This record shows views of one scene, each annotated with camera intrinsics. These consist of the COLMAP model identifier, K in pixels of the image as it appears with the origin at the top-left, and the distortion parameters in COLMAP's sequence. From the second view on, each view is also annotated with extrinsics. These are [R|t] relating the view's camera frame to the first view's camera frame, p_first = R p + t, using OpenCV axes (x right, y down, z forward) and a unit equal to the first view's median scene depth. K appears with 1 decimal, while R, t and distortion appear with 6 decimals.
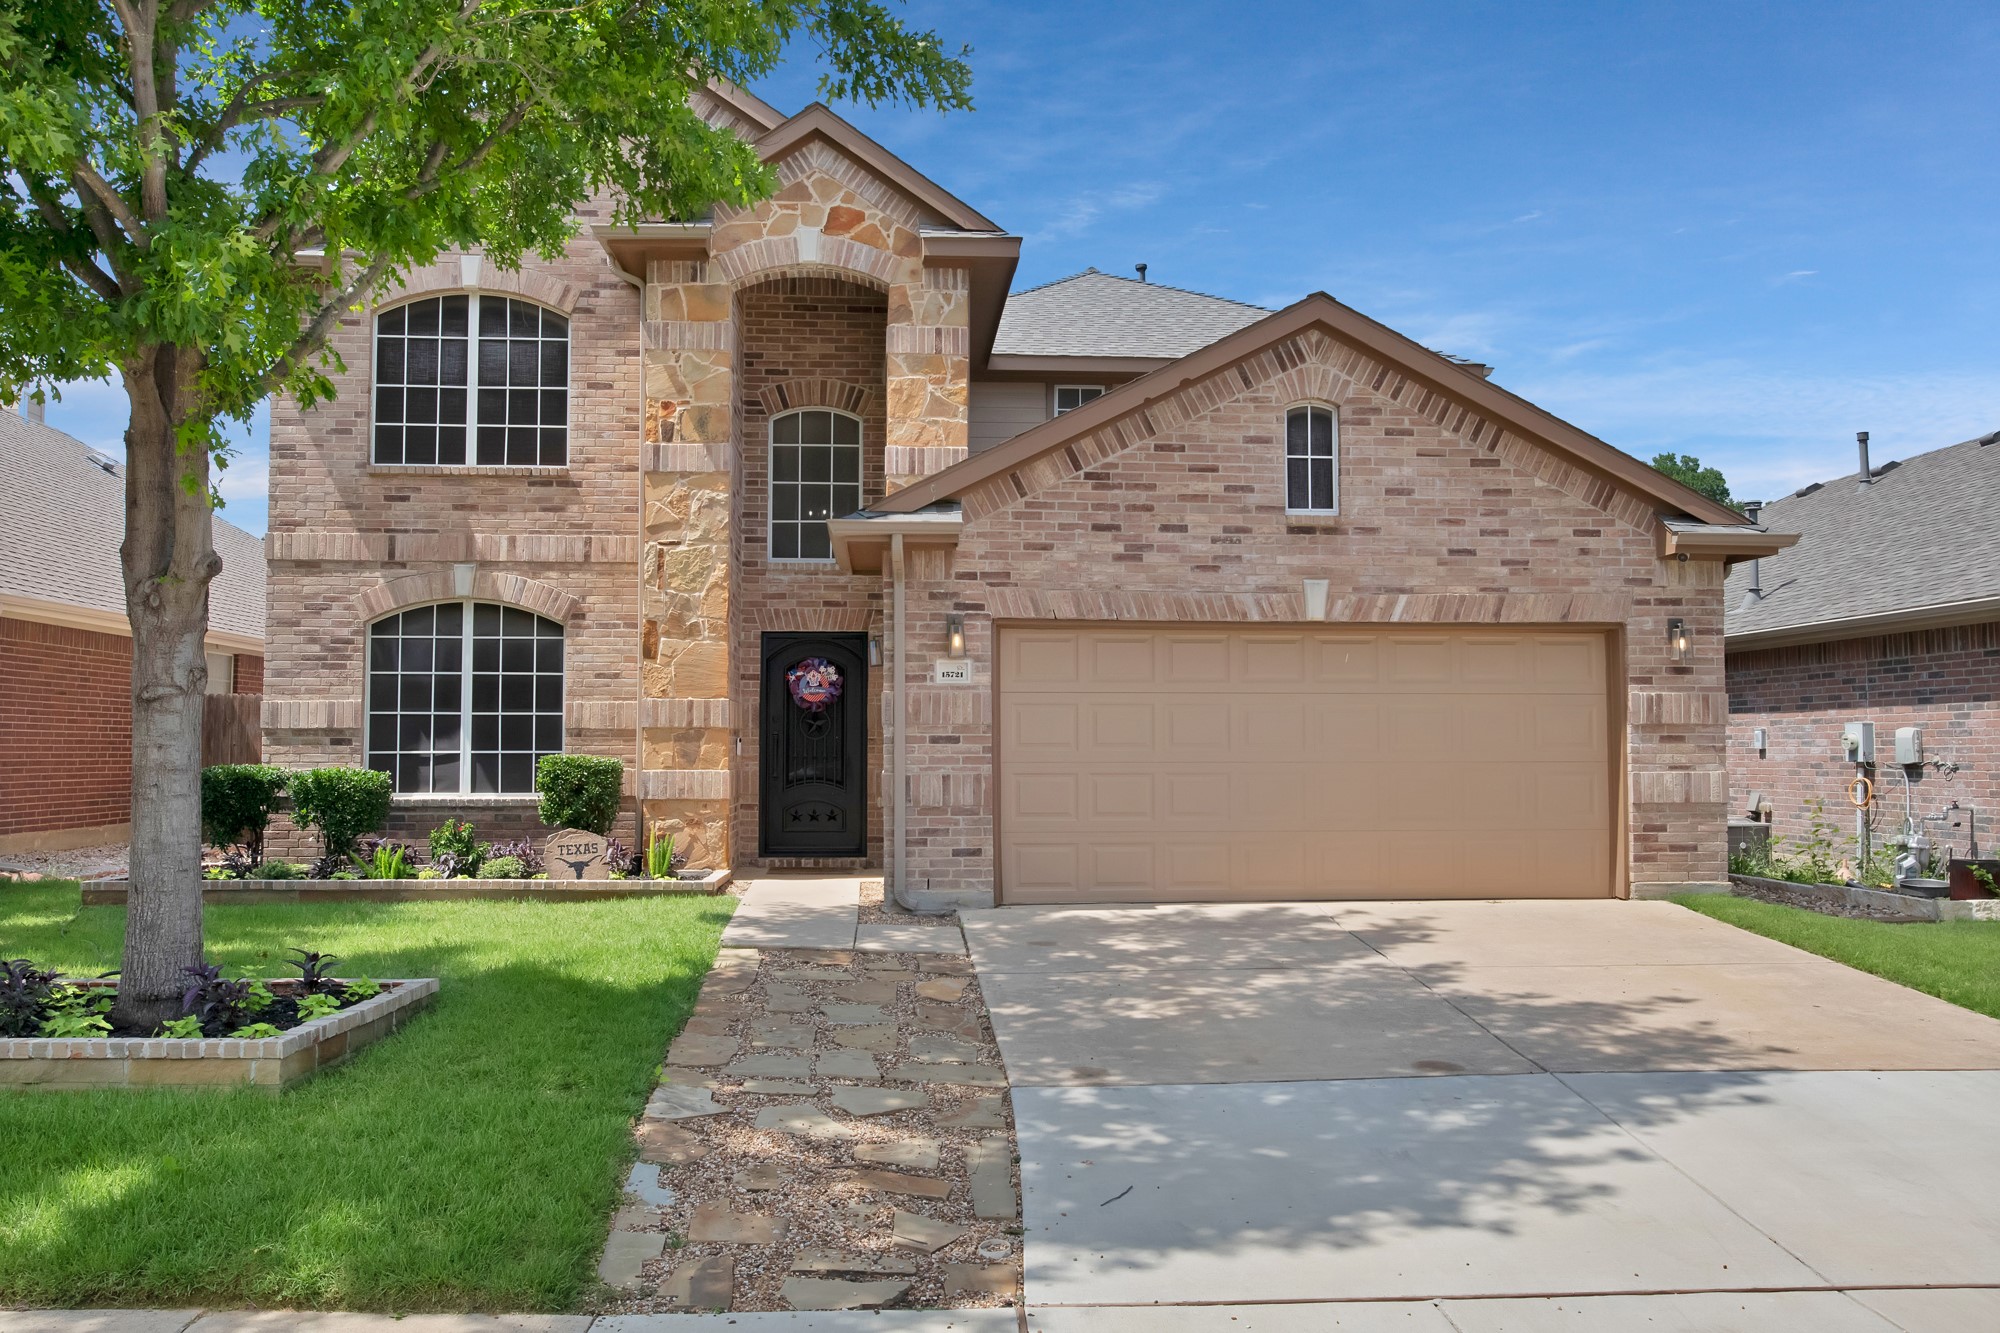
lens RADIAL K [[1606.5, 0, 1006.5], [0, 1606.5, 673.5], [0, 0, 1]] dist [-0.009294, 0.009929]
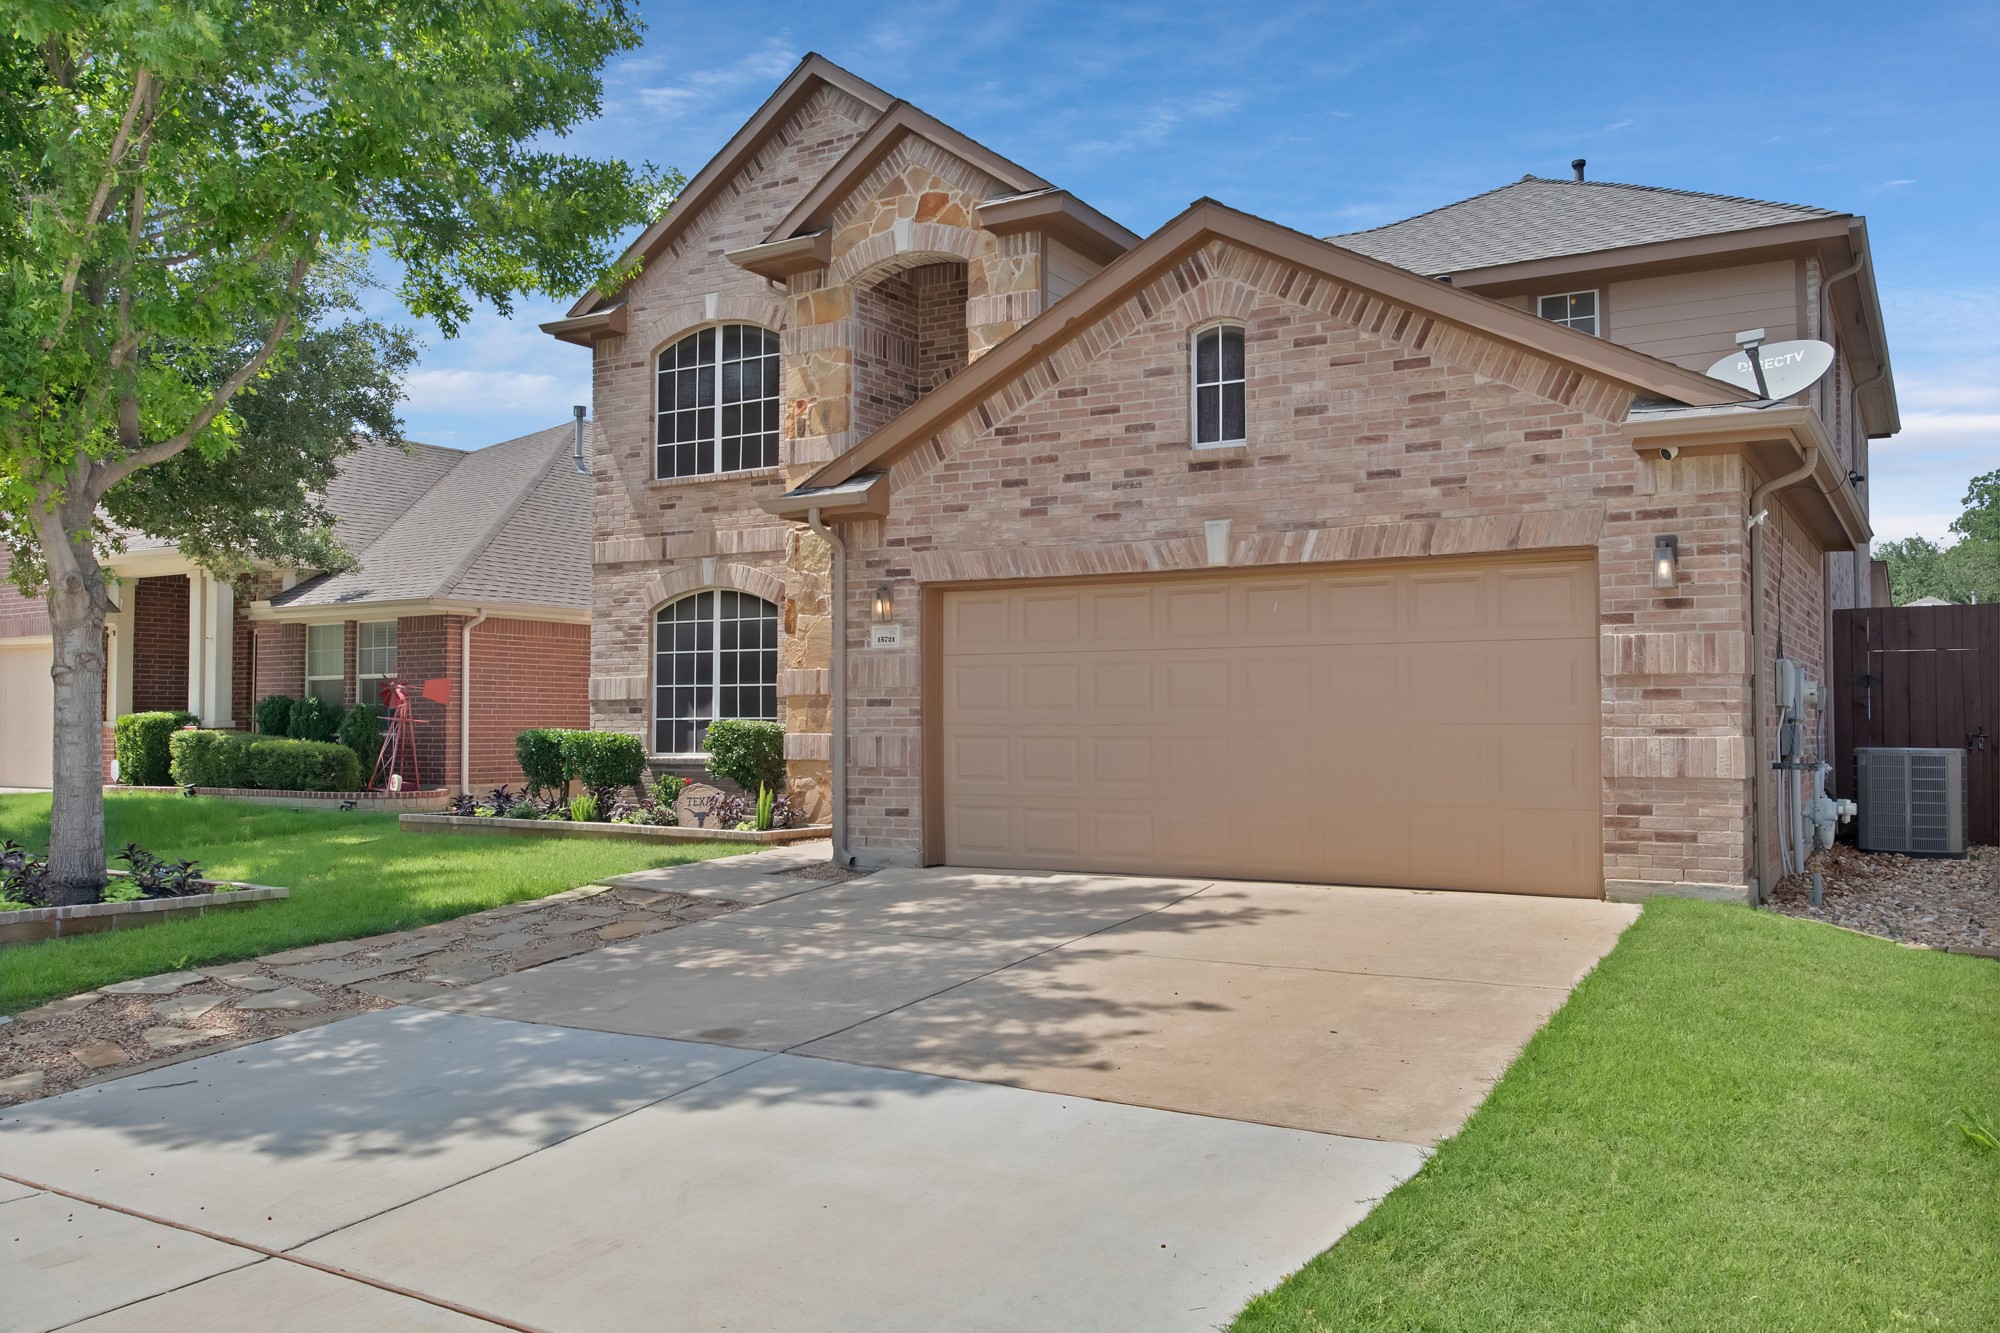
lens RADIAL K [[1606.5, 0, 1006.5], [0, 1606.5, 673.5], [0, 0, 1]] dist [-0.009294, 0.009929]
pose [[0.812598, -0.019553, -0.582496, 0.604904], [0.027854, 0.999598, 0.005304, 0.018443], [0.582159, -0.020535, 0.812816, 0.199713]]
